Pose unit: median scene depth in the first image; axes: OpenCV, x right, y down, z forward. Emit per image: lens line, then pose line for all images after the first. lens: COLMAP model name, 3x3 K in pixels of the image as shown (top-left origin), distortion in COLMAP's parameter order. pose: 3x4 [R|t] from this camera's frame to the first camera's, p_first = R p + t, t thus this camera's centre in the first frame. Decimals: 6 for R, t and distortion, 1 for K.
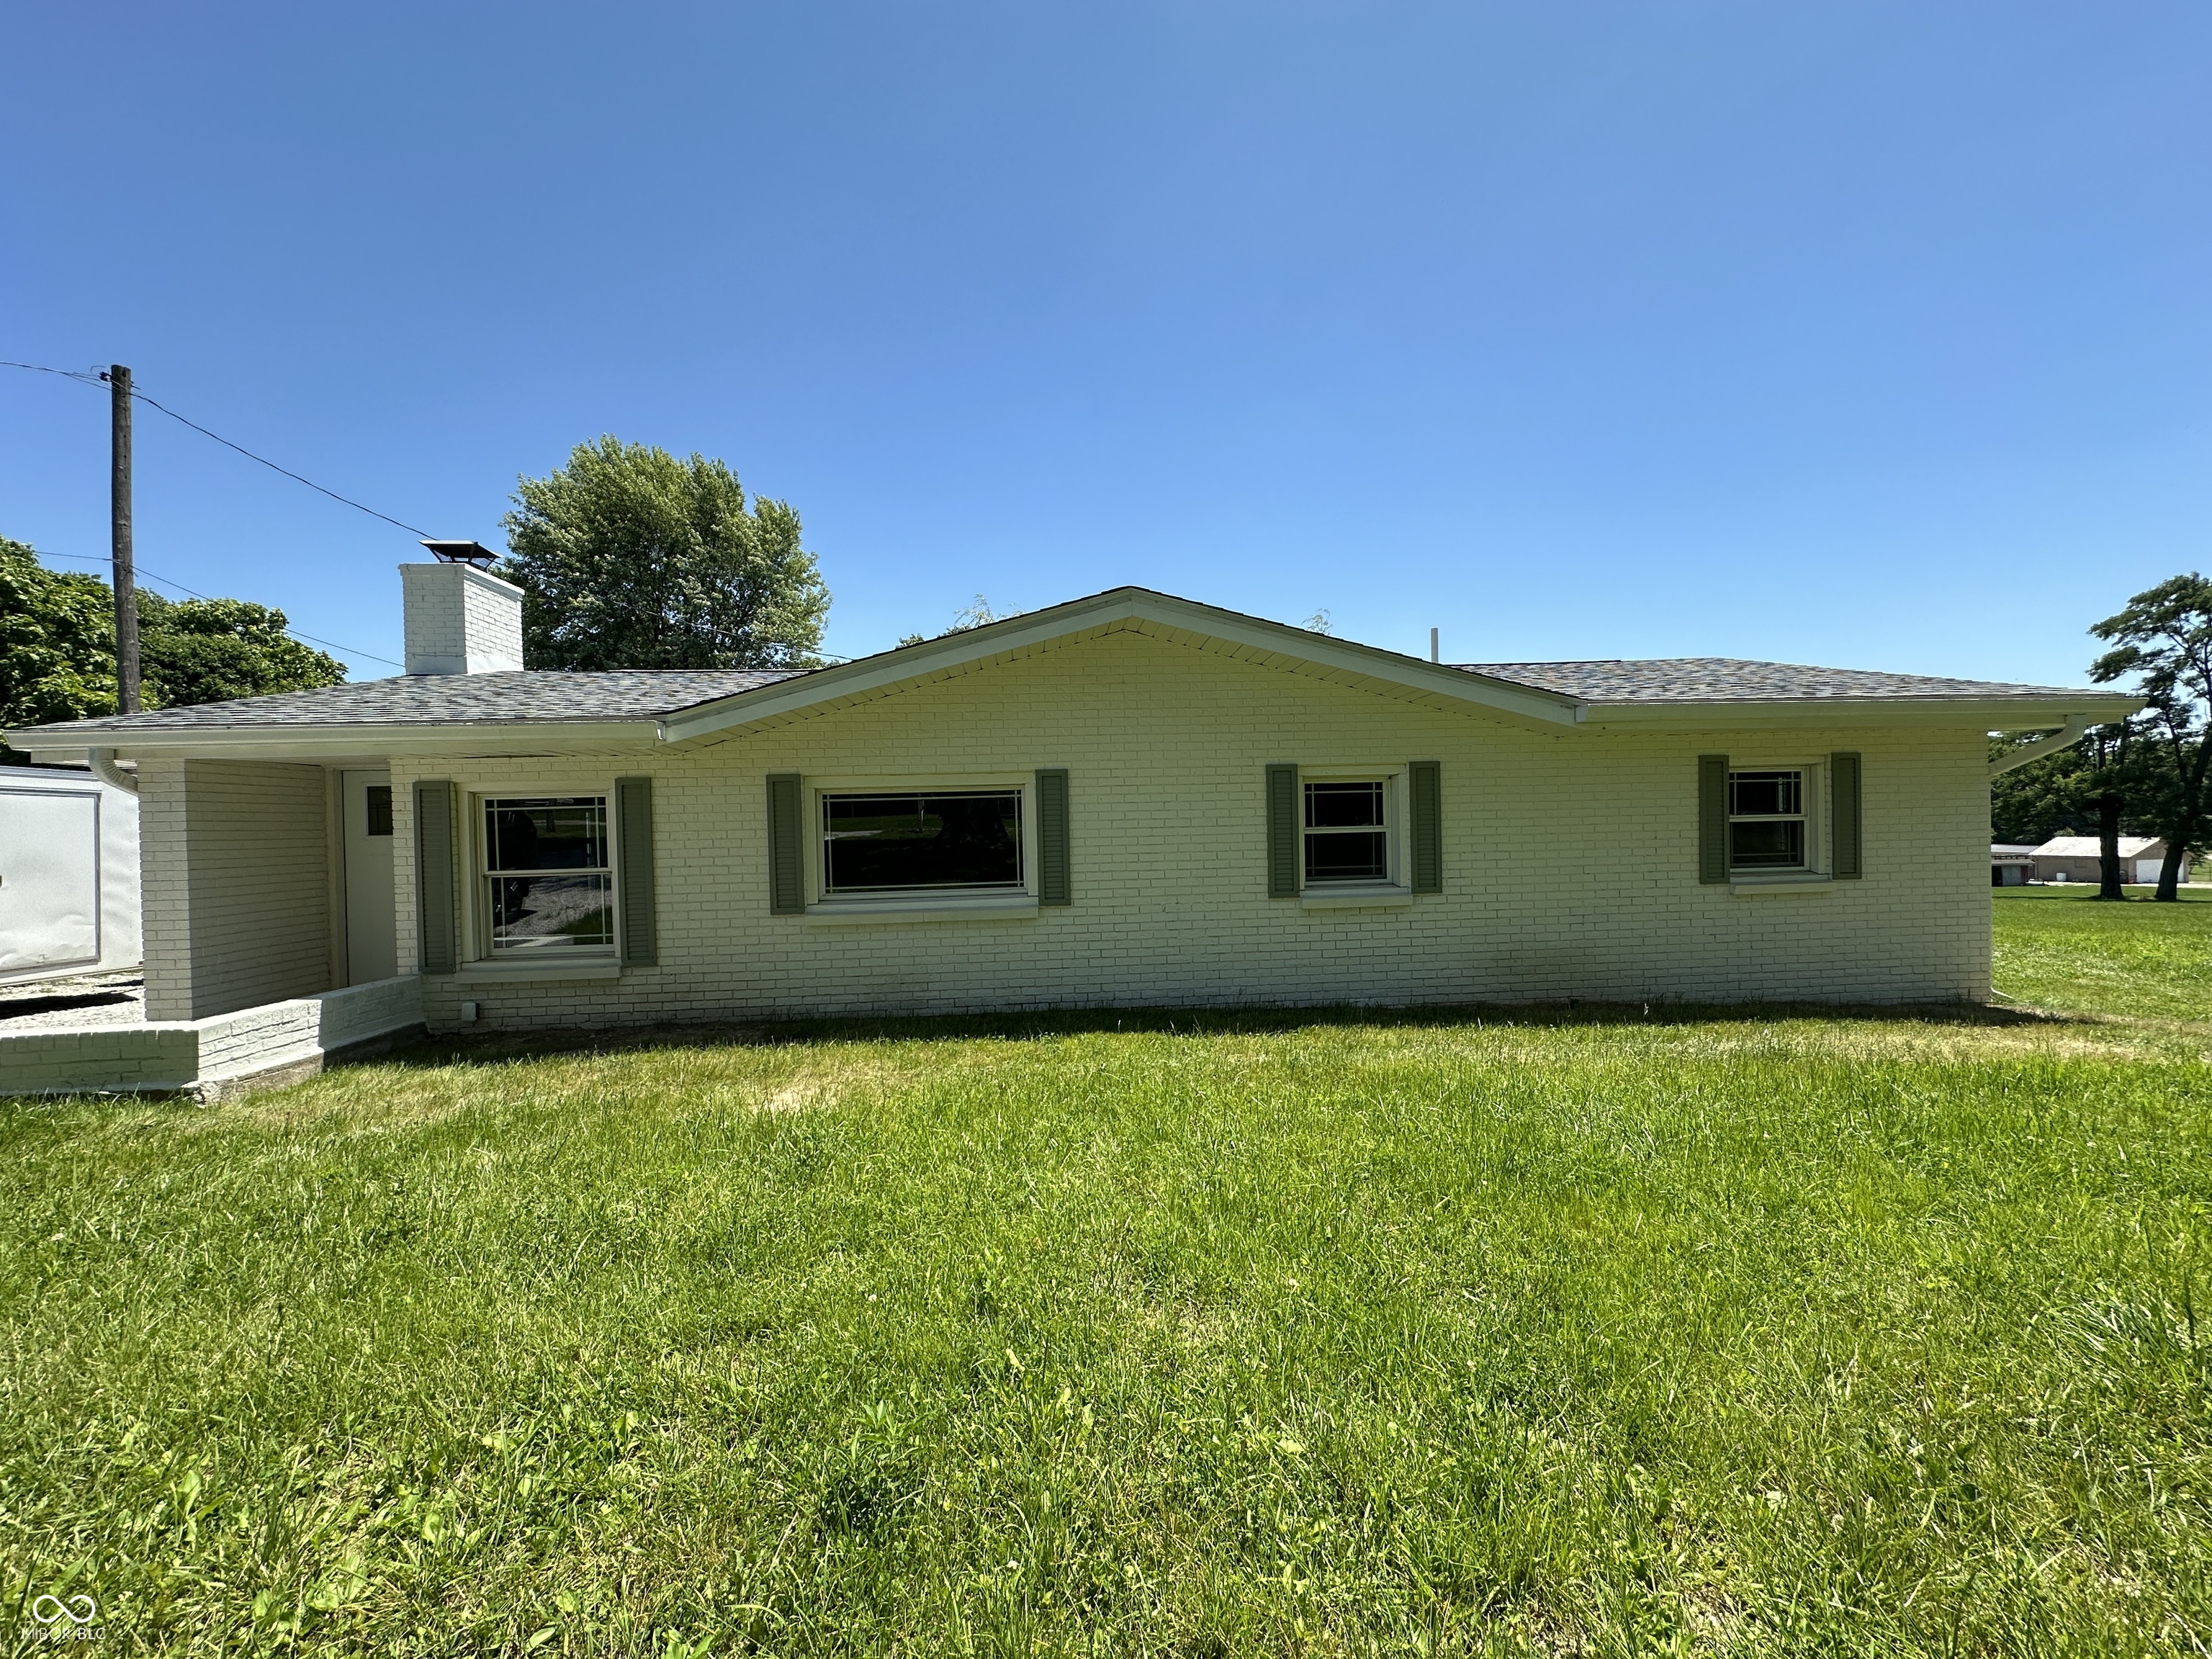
lens RADIAL K [[886.5, 0, 1103.1], [0, 886.5, 830.5], [0, 0, 1]] dist [-0.000356, 0.000542]
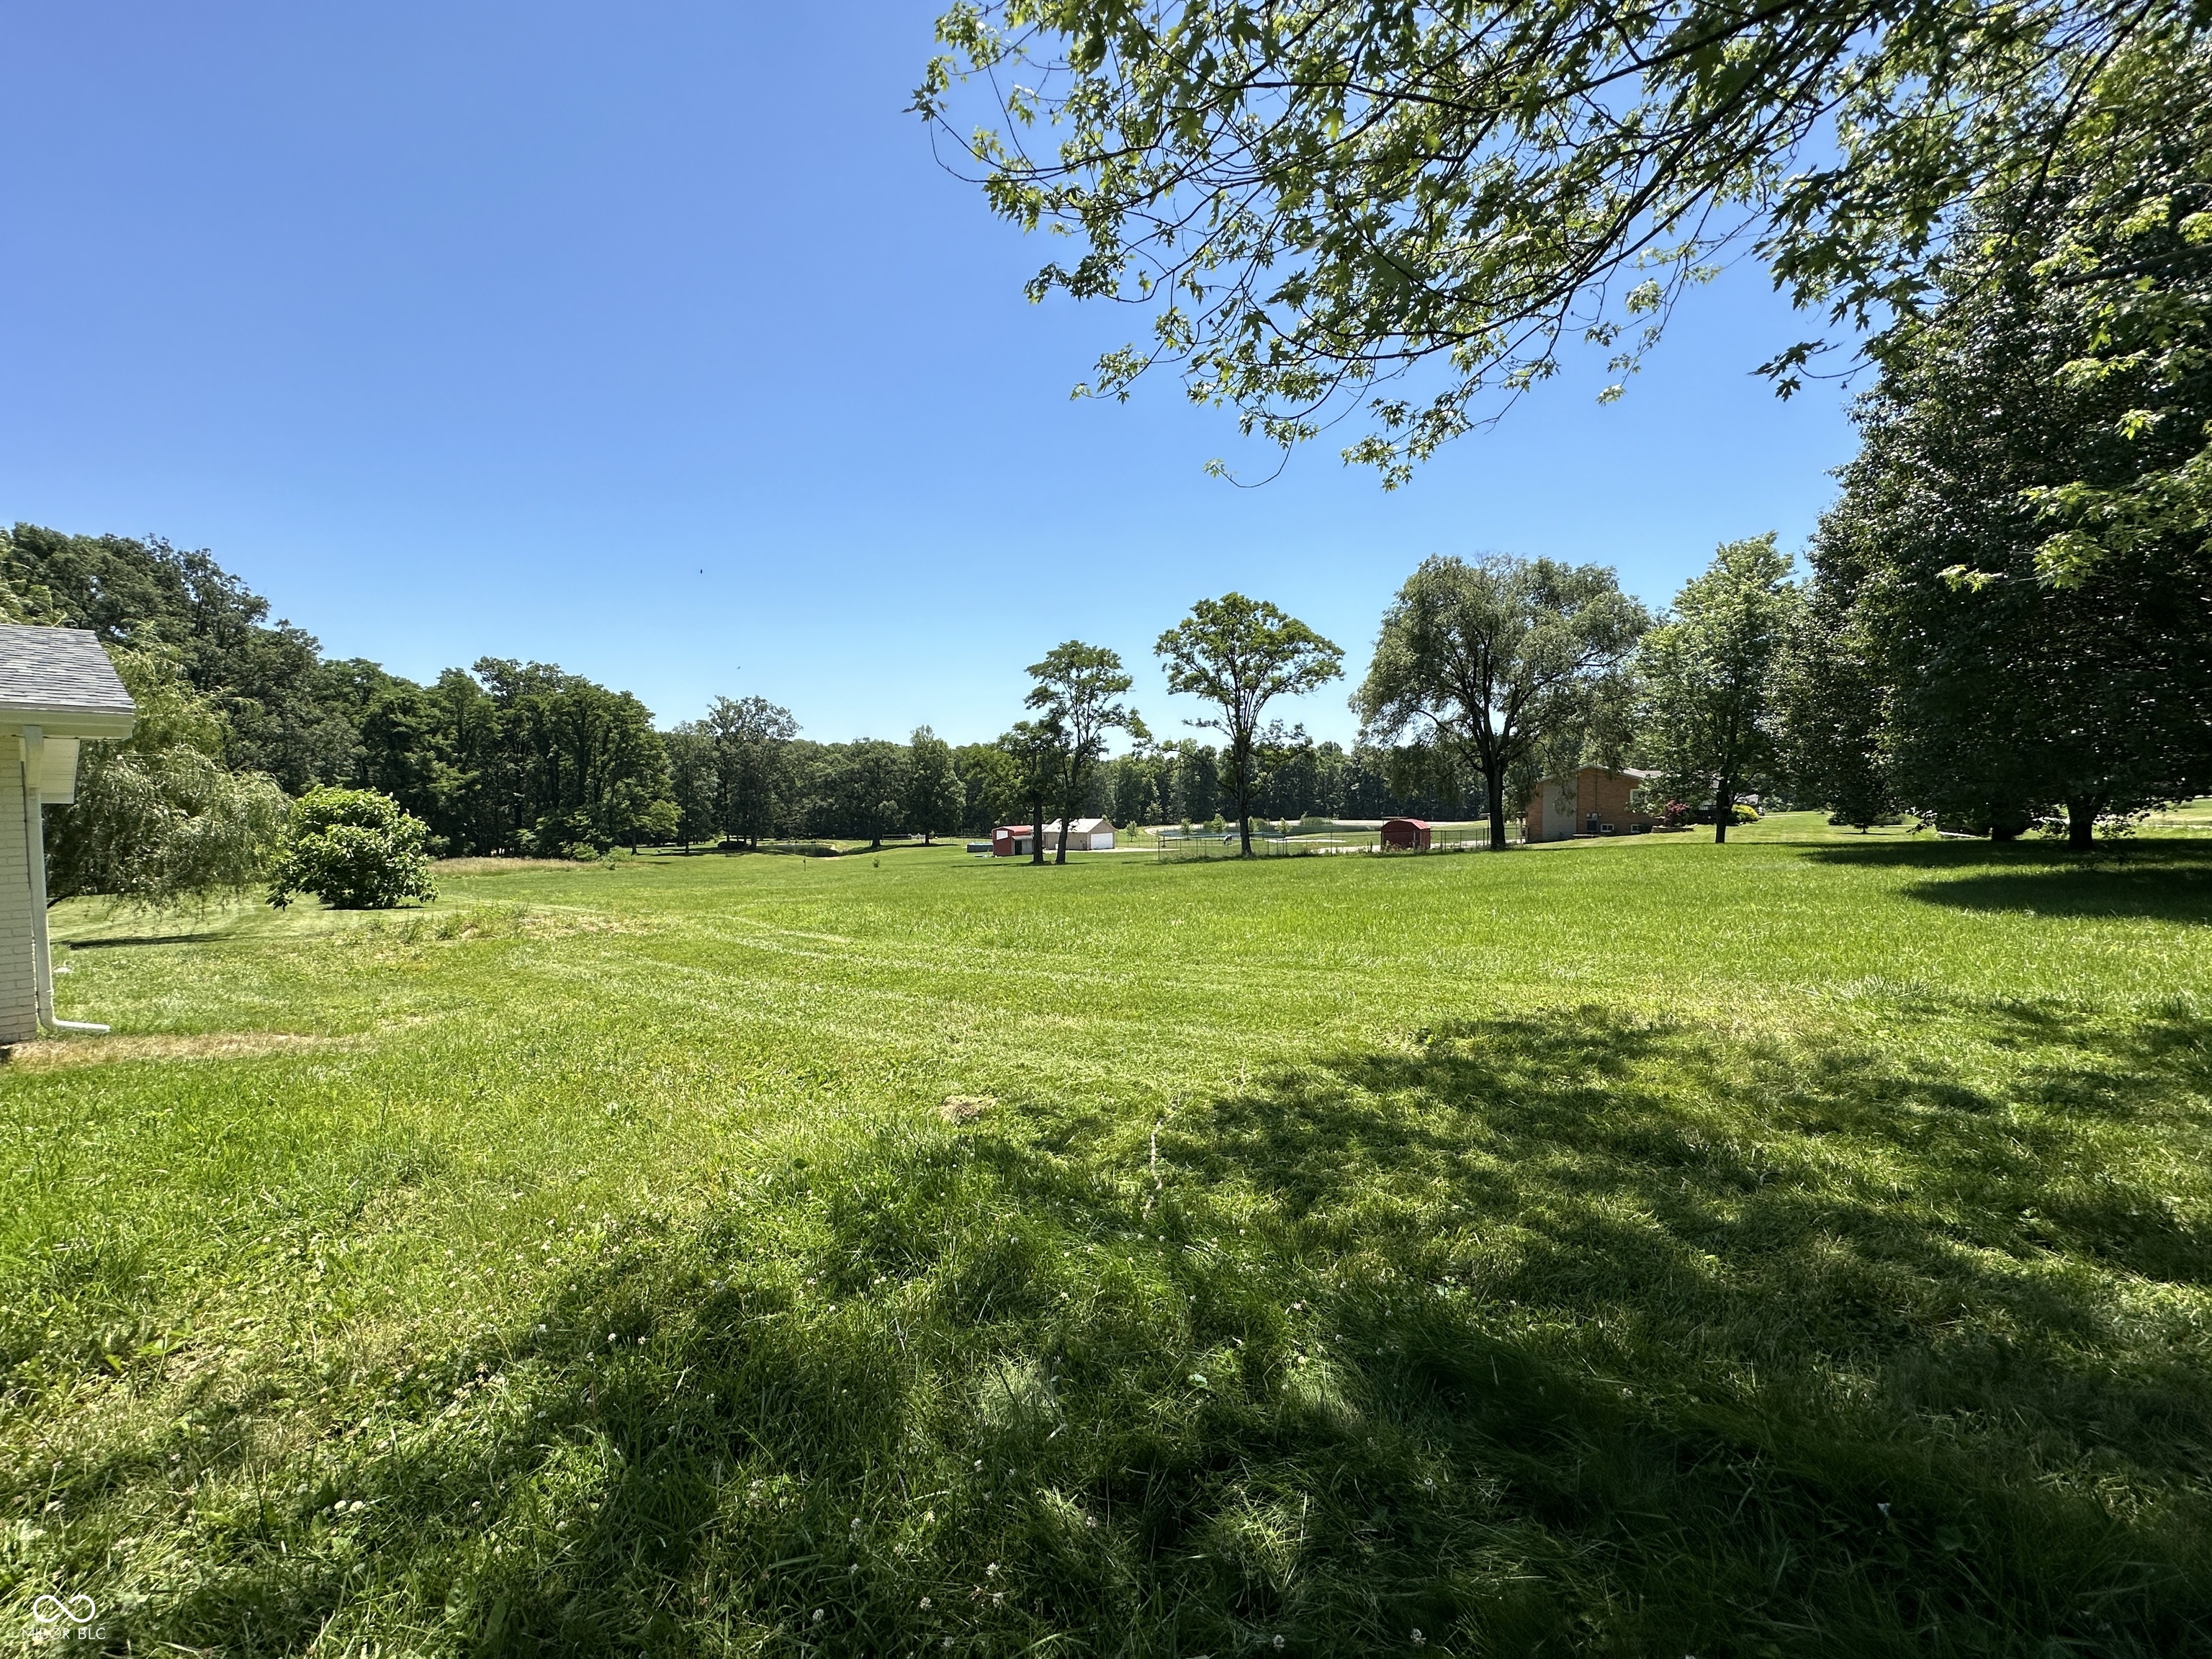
lens RADIAL K [[880.7, 0, 1104.2], [0, 880.7, 830.3], [0, 0, 1]] dist [0.001392, -0.000196]
pose [[0.688009, -0.013154, 0.725583, 1.188929], [-0.002963, 0.999776, 0.020935, -0.042315], [-0.725696, -0.016553, 0.687817, -0.427283]]
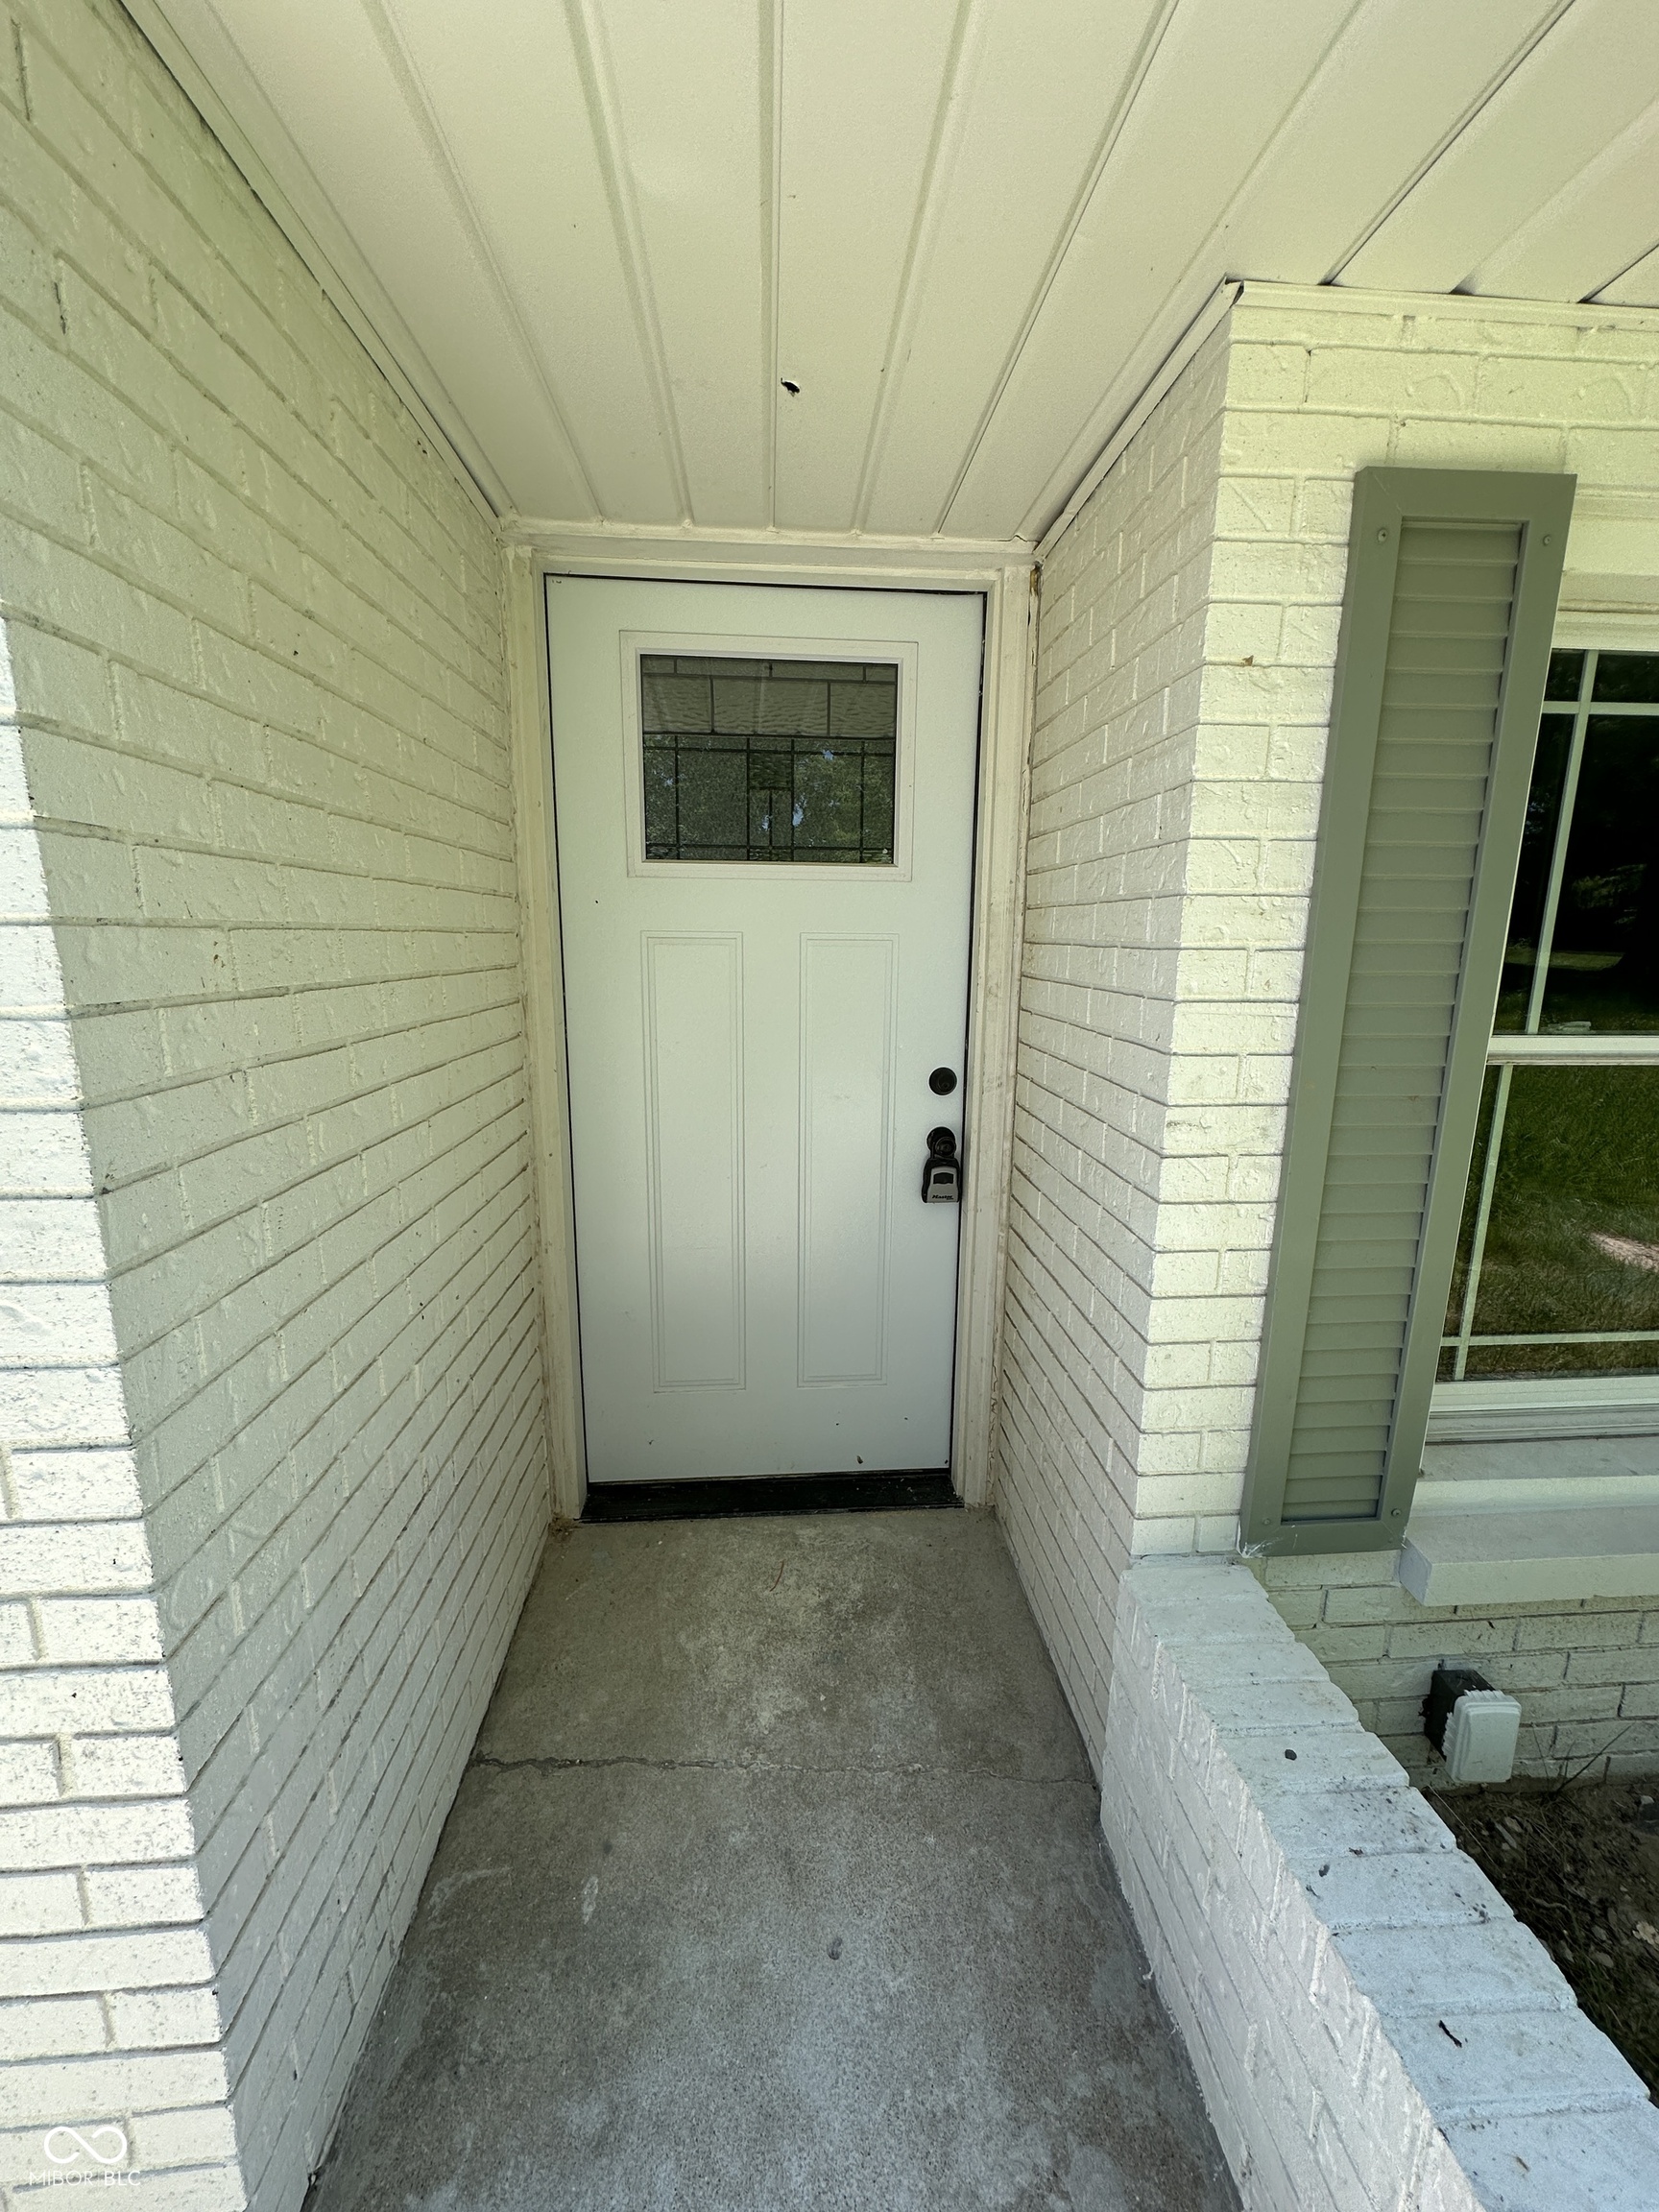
lens RADIAL K [[880.7, 0, 828.7], [0, 880.7, 1103.8], [0, 0, 1]] dist [0.001392, -0.000196]
pose [[0.999510, 0.031287, 0.000155, -0.810481], [-0.030806, 0.983244, 0.179673, 0.028724], [0.005469, -0.179590, 0.983726, 0.770828]]
